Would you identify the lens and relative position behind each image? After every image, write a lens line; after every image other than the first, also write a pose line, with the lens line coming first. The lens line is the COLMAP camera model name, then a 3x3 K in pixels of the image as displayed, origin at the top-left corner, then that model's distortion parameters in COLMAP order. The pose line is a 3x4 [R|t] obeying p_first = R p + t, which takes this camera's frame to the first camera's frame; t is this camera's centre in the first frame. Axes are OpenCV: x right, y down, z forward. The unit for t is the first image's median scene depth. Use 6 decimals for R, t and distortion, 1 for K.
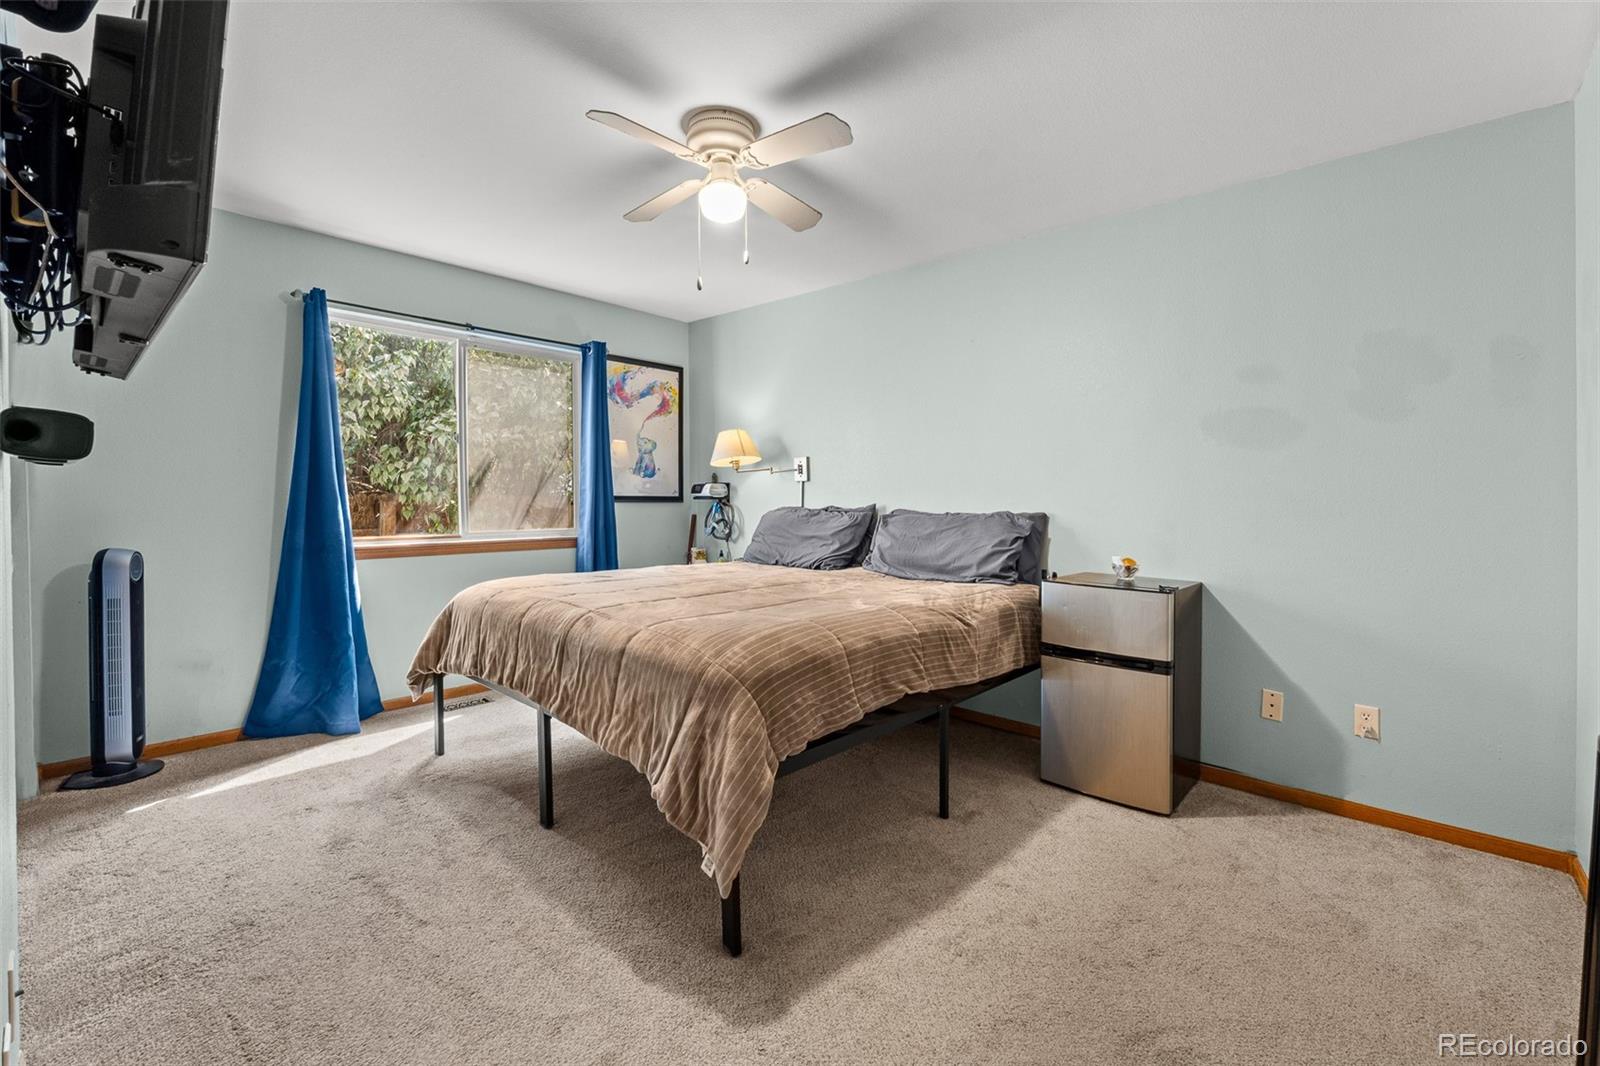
lens RADIAL K [[770.2, 0, 824.5], [0, 770.2, 509.5], [0, 0, 1]] dist [-0.001513, -0.000165]
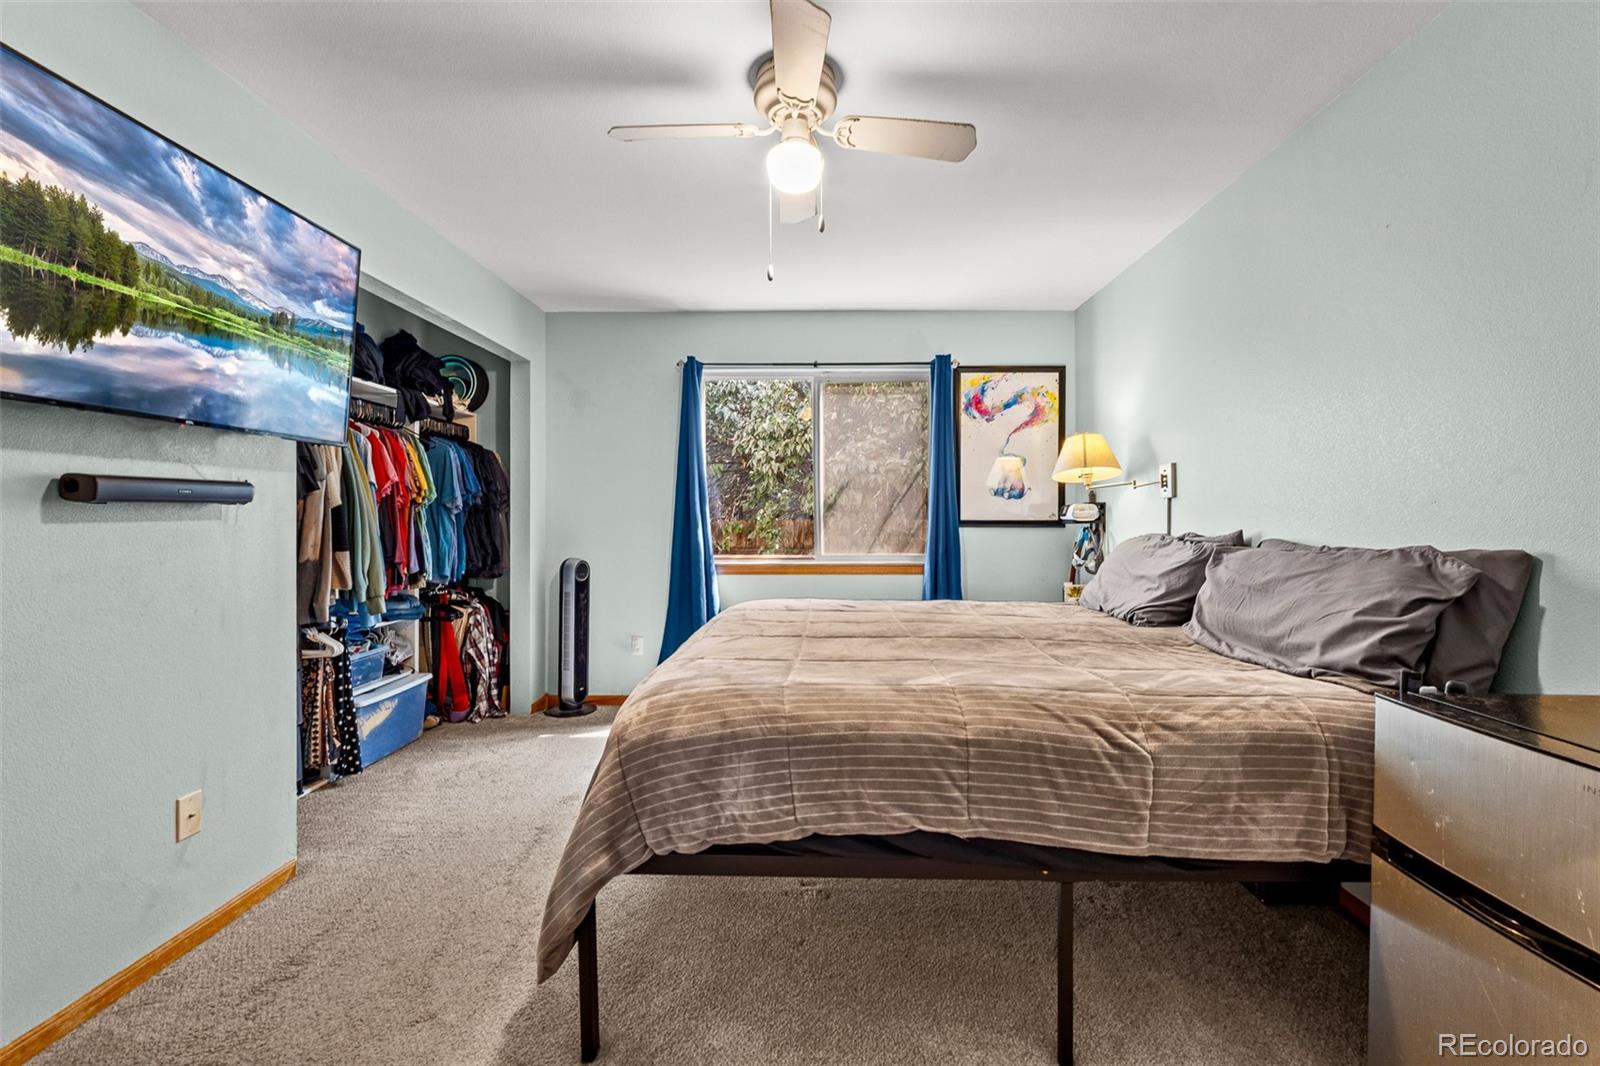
lens RADIAL K [[734.9, 0, 798.9], [0, 734.9, 531.1], [0, 0, 1]] dist [0.002568, -0.000680]
pose [[0.599704, 0.005042, -0.800206, 0.365267], [-0.006835, 0.999976, 0.001179, -0.005161], [0.800192, 0.004763, 0.599724, 0.378144]]
